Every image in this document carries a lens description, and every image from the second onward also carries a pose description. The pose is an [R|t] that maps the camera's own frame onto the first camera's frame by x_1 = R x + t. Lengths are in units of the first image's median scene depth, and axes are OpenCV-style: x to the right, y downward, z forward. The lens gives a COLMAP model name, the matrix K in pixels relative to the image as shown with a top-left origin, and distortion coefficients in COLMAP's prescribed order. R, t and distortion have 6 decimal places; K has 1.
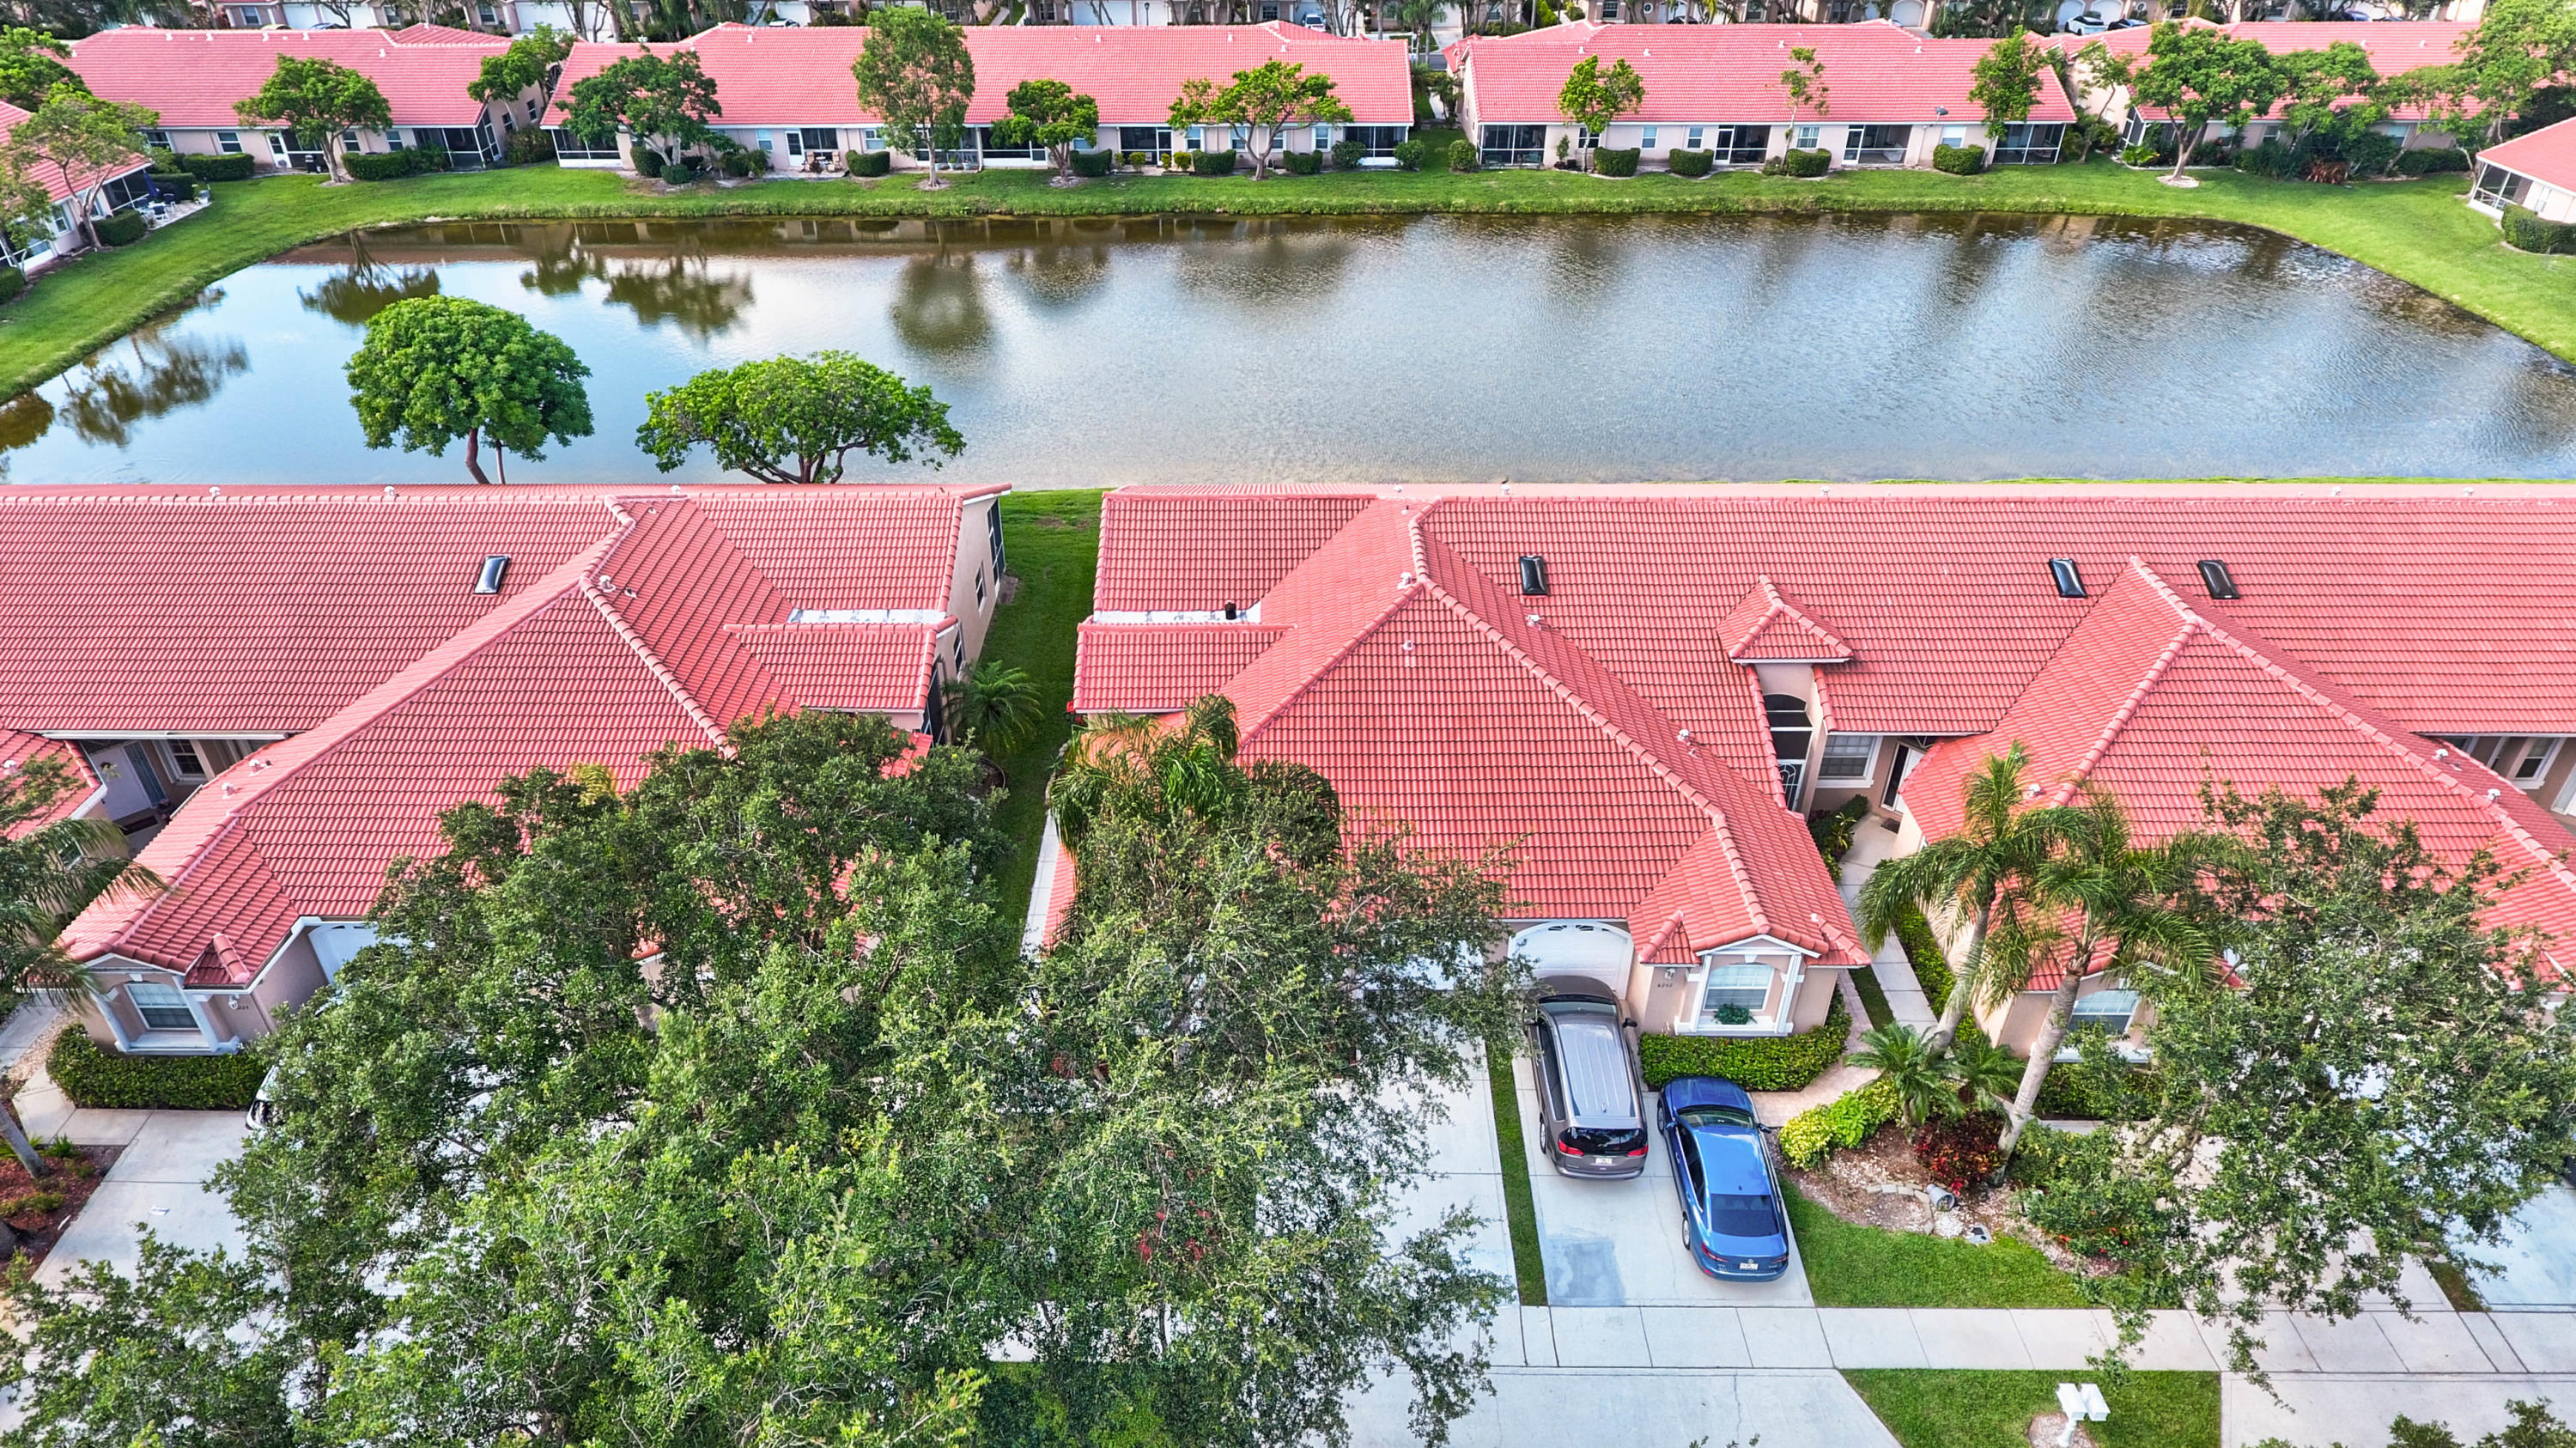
lens RADIAL K [[1557.8, 0, 1254.3], [0, 1557.8, 716.1], [0, 0, 1]] dist [-0.004265, -0.001716]
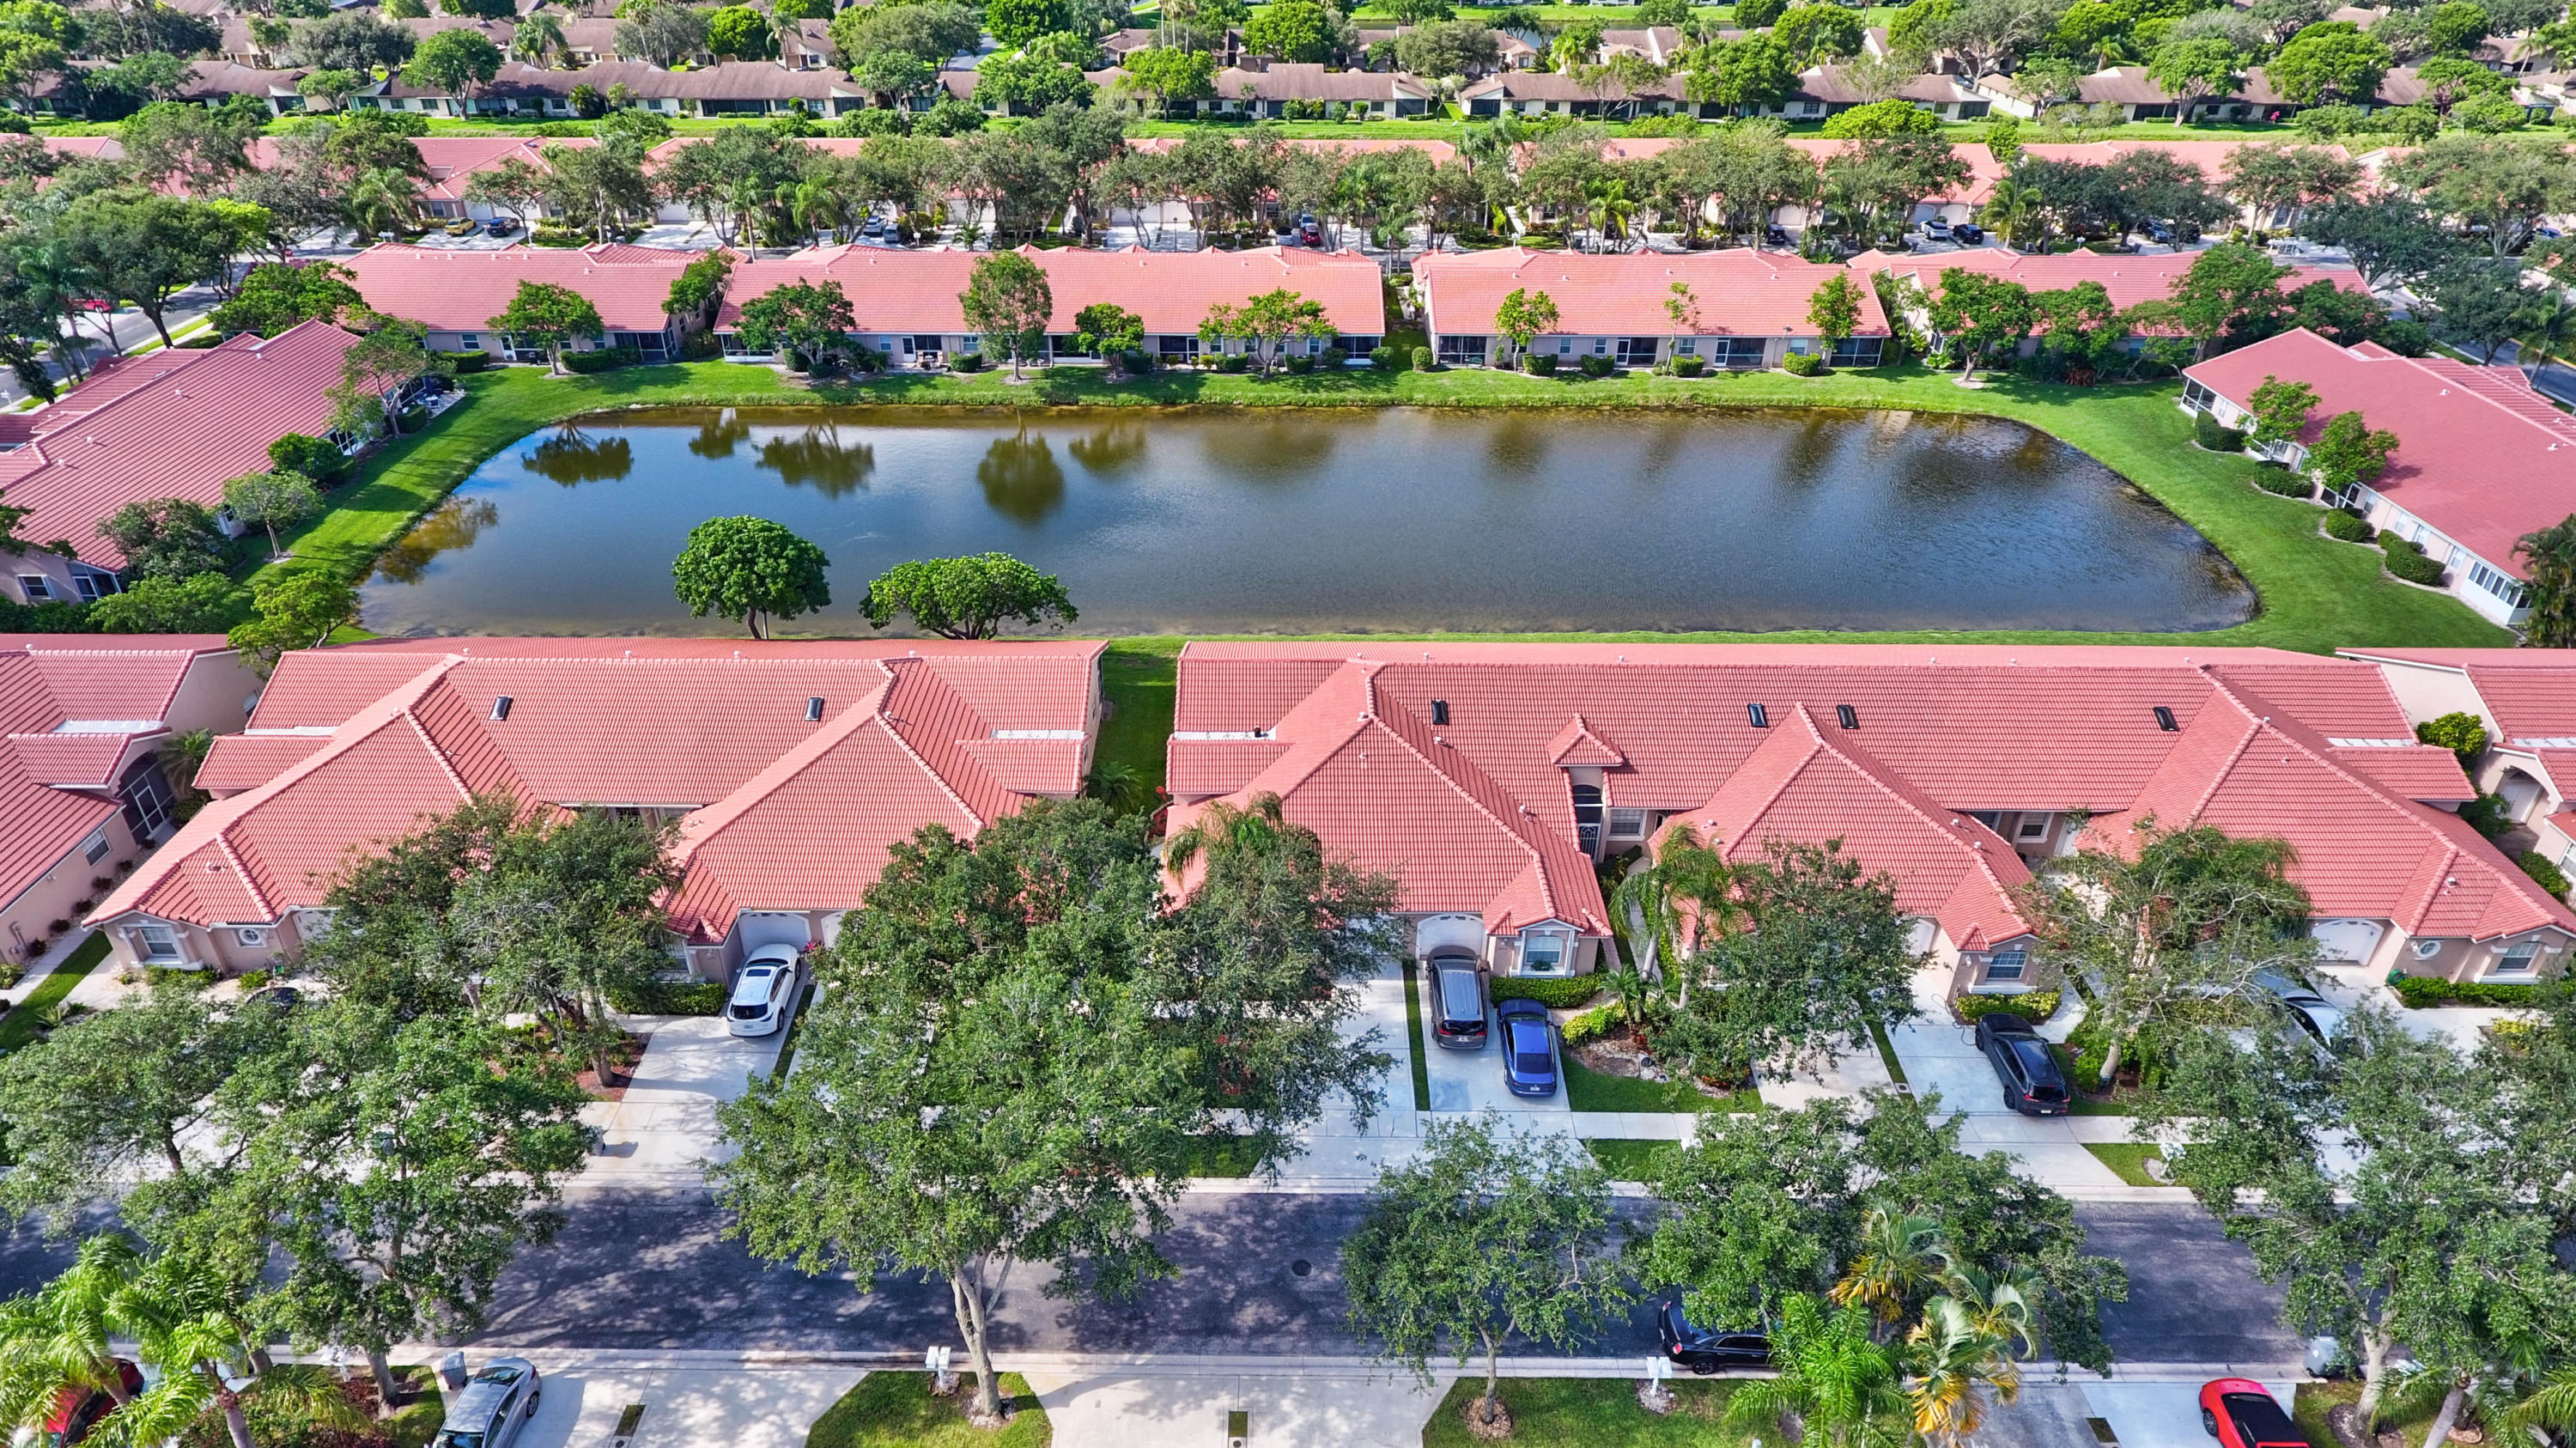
lens RADIAL K [[1528.9, 0, 1258.8], [0, 1528.9, 720.2], [0, 0, 1]] dist [-0.002226, -0.002195]
pose [[0.999967, 0.004224, 0.006922, -0.020413], [-0.003950, 0.999229, -0.039069, -0.013454], [-0.007082, 0.039040, 0.999213, -0.501269]]
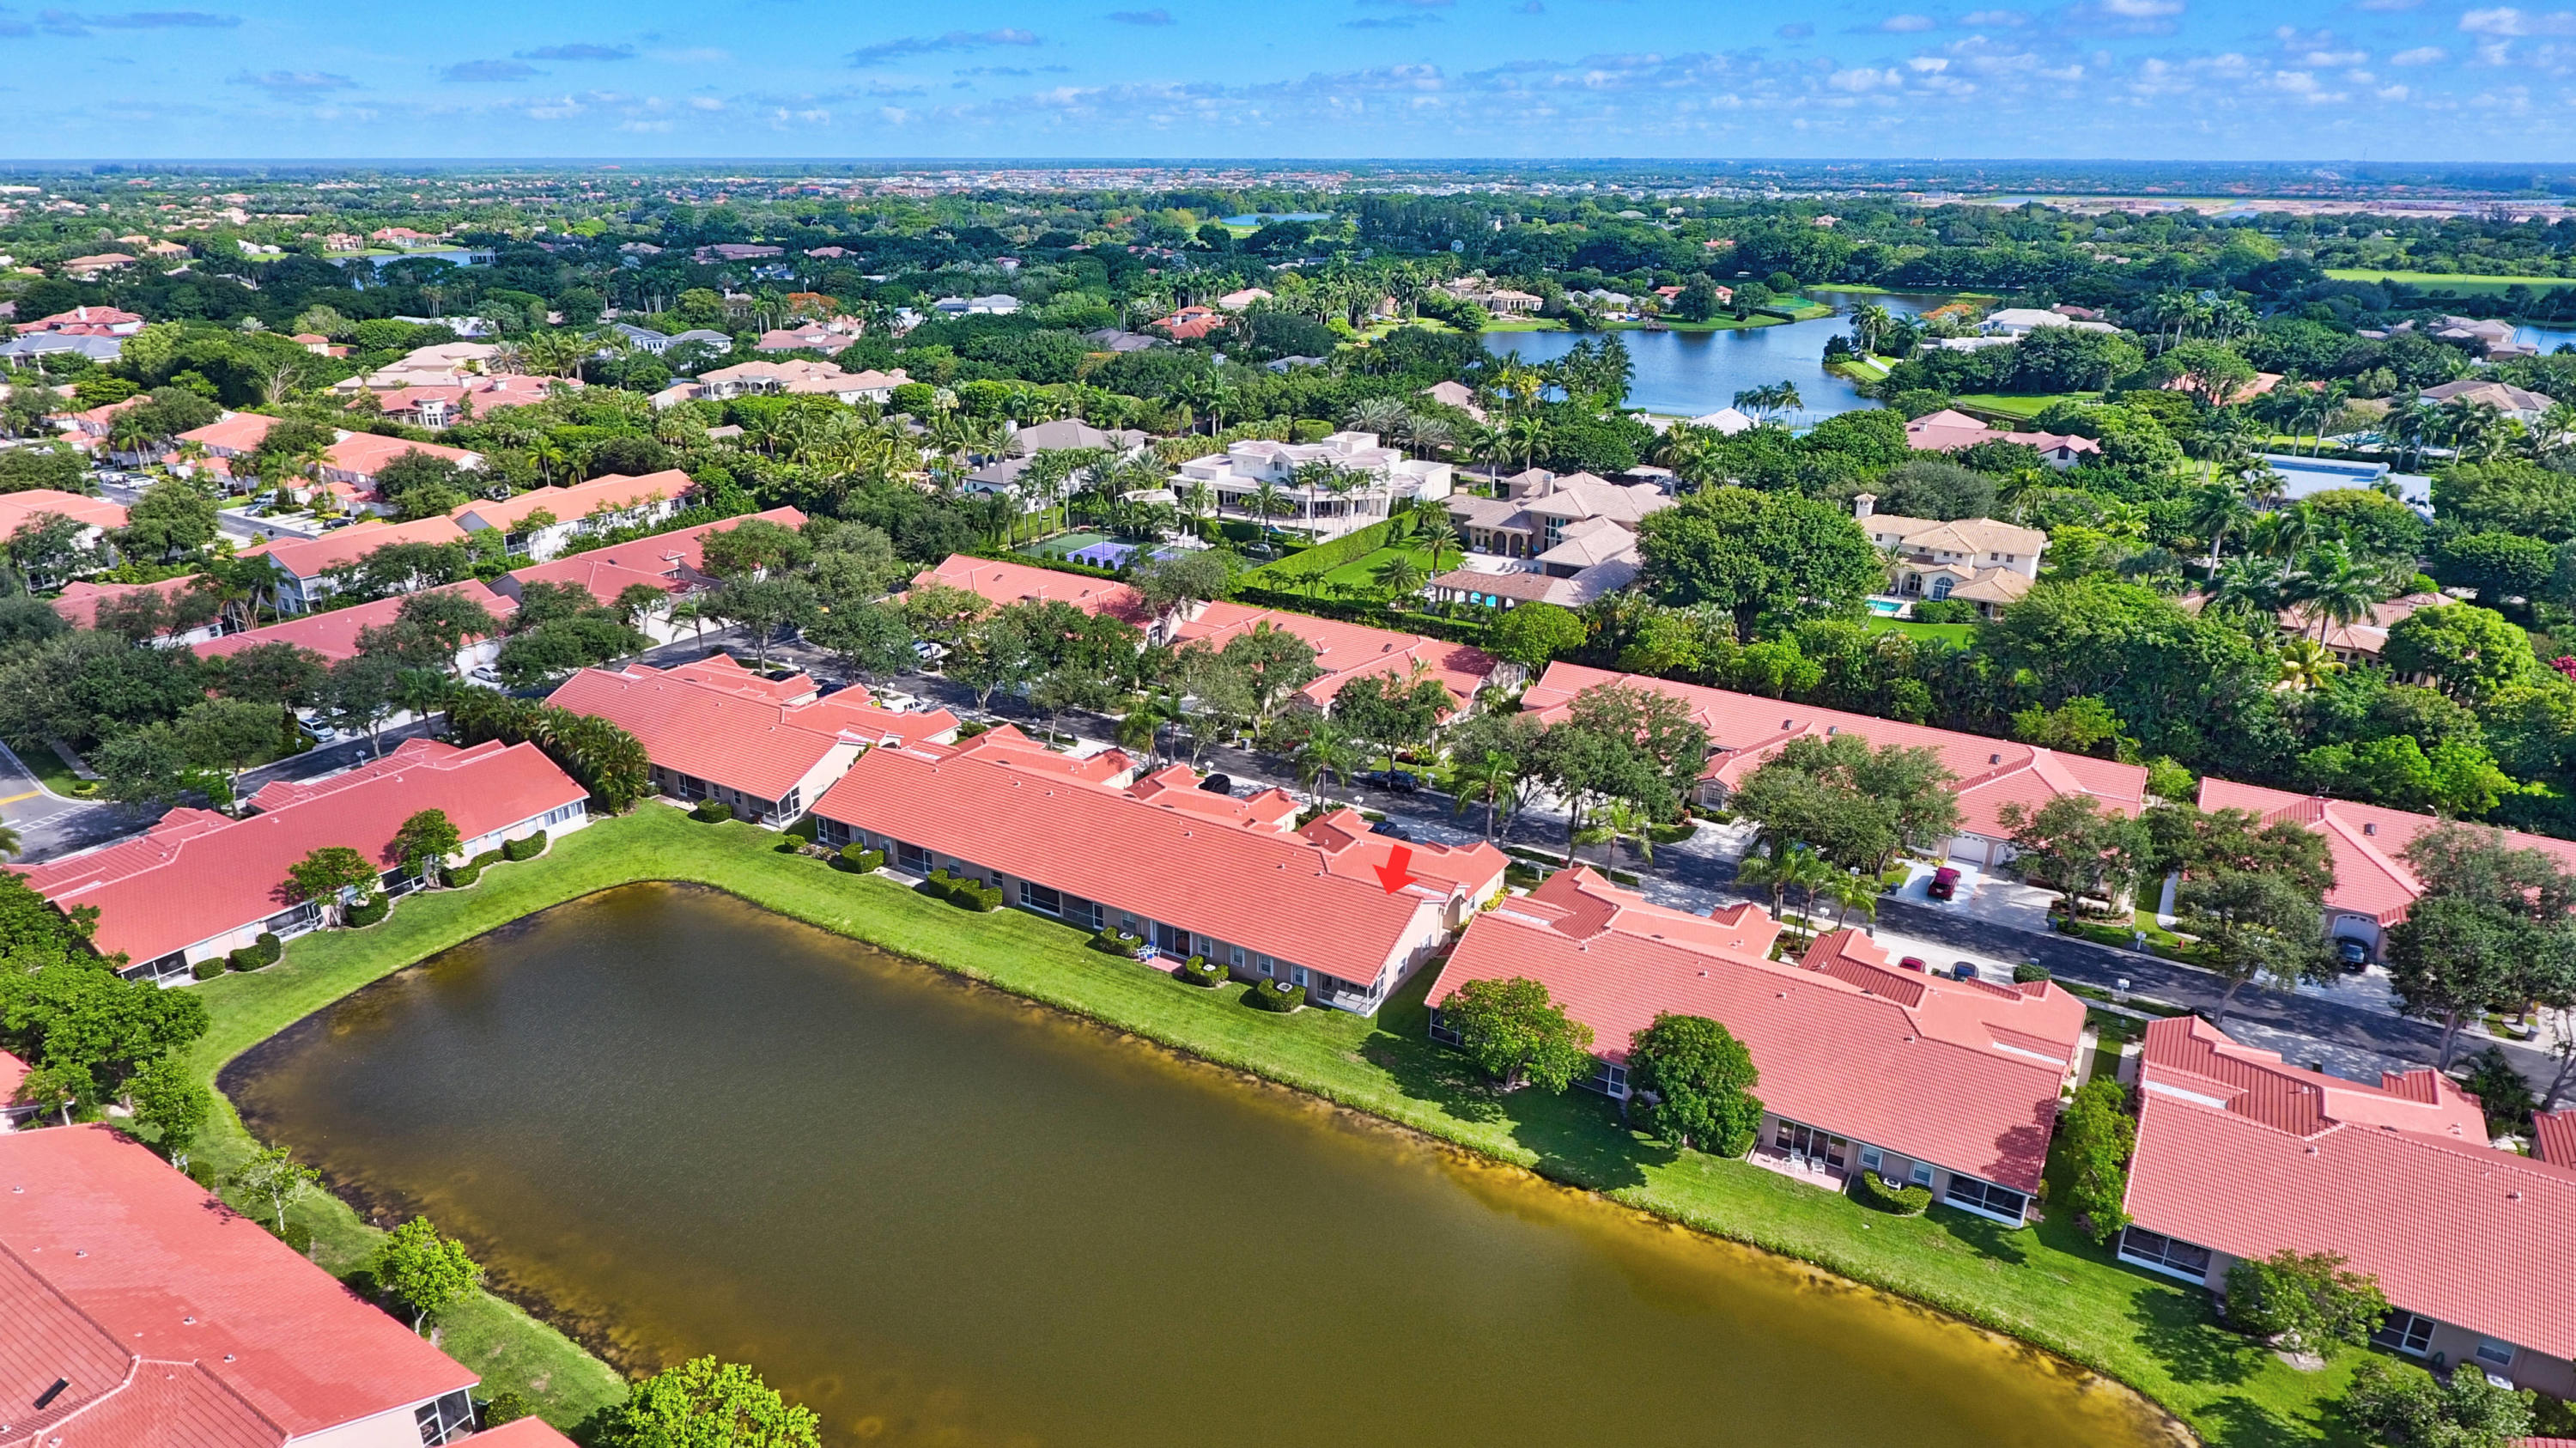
lens RADIAL K [[1528.9, 0, 1258.8], [0, 1528.9, 720.2], [0, 0, 1]] dist [-0.002226, -0.002195]
pose [[-0.850132, -0.181095, 0.494450, -0.871565], [0.289949, 0.622835, 0.726640, -1.869614], [-0.439551, 0.761105, -0.476983, 1.778166]]
